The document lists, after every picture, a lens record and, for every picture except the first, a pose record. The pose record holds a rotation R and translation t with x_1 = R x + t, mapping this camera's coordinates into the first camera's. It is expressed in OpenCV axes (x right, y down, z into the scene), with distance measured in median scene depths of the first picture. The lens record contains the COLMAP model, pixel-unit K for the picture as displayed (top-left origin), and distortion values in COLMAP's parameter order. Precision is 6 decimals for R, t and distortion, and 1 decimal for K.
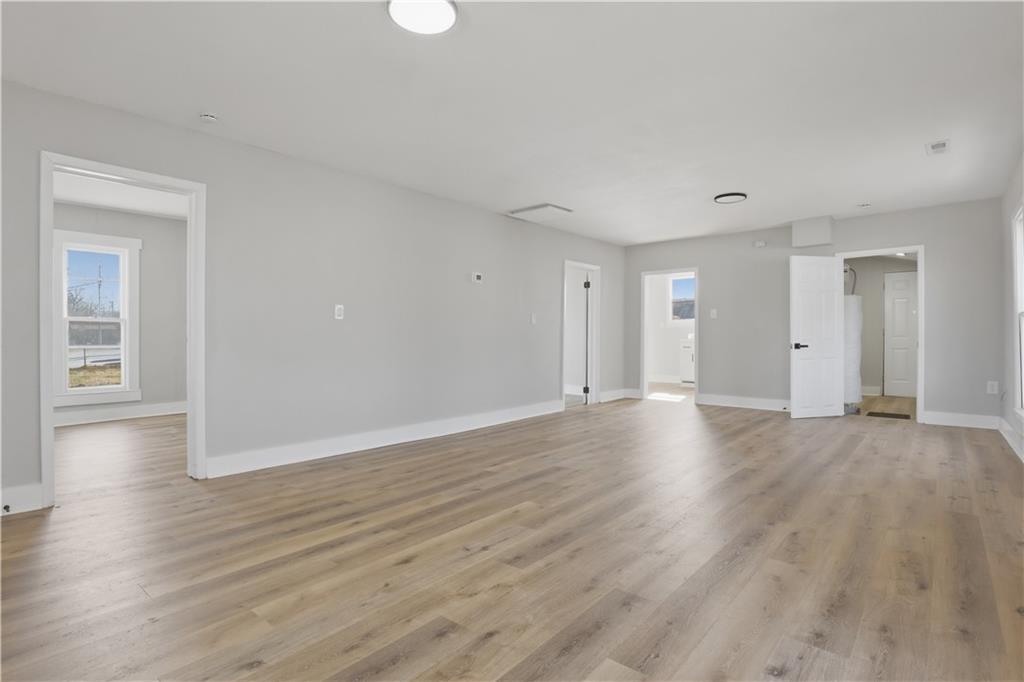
lens RADIAL K [[512.7, 0, 514.4], [0, 512.7, 341.6], [0, 0, 1]] dist [-0.033208, -0.000481]
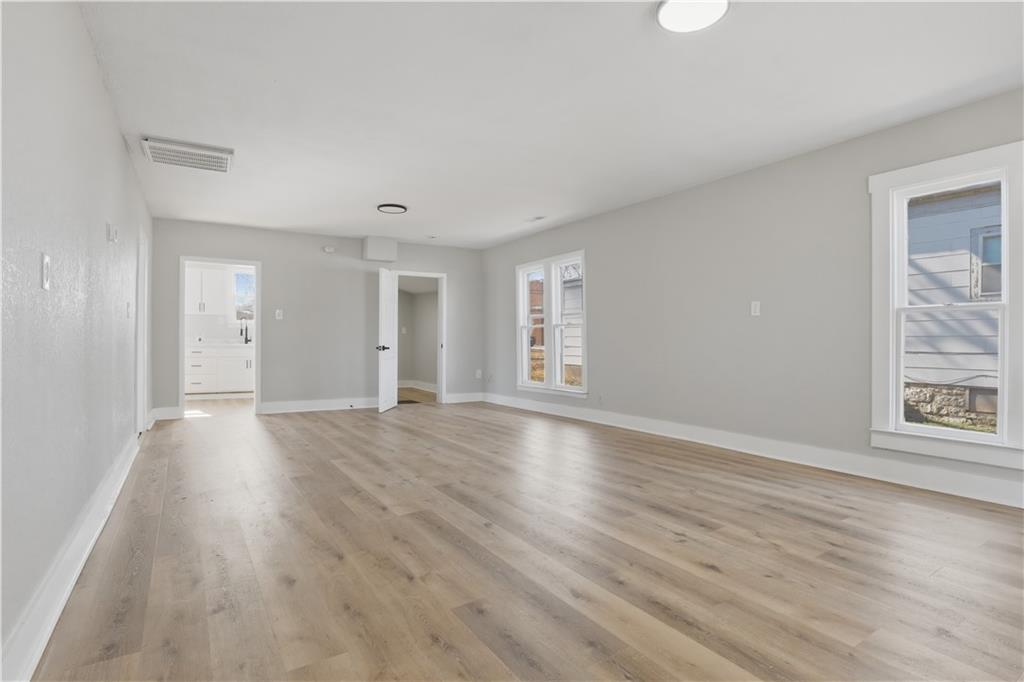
lens RADIAL K [[512.7, 0, 515.4], [0, 512.7, 340.9], [0, 0, 1]] dist [-0.033208, -0.000481]
pose [[0.300285, 0.002327, 0.953847, -0.817447], [0.006262, 0.999971, -0.004411, -0.000656], [-0.953829, 0.007298, 0.300261, 0.692275]]
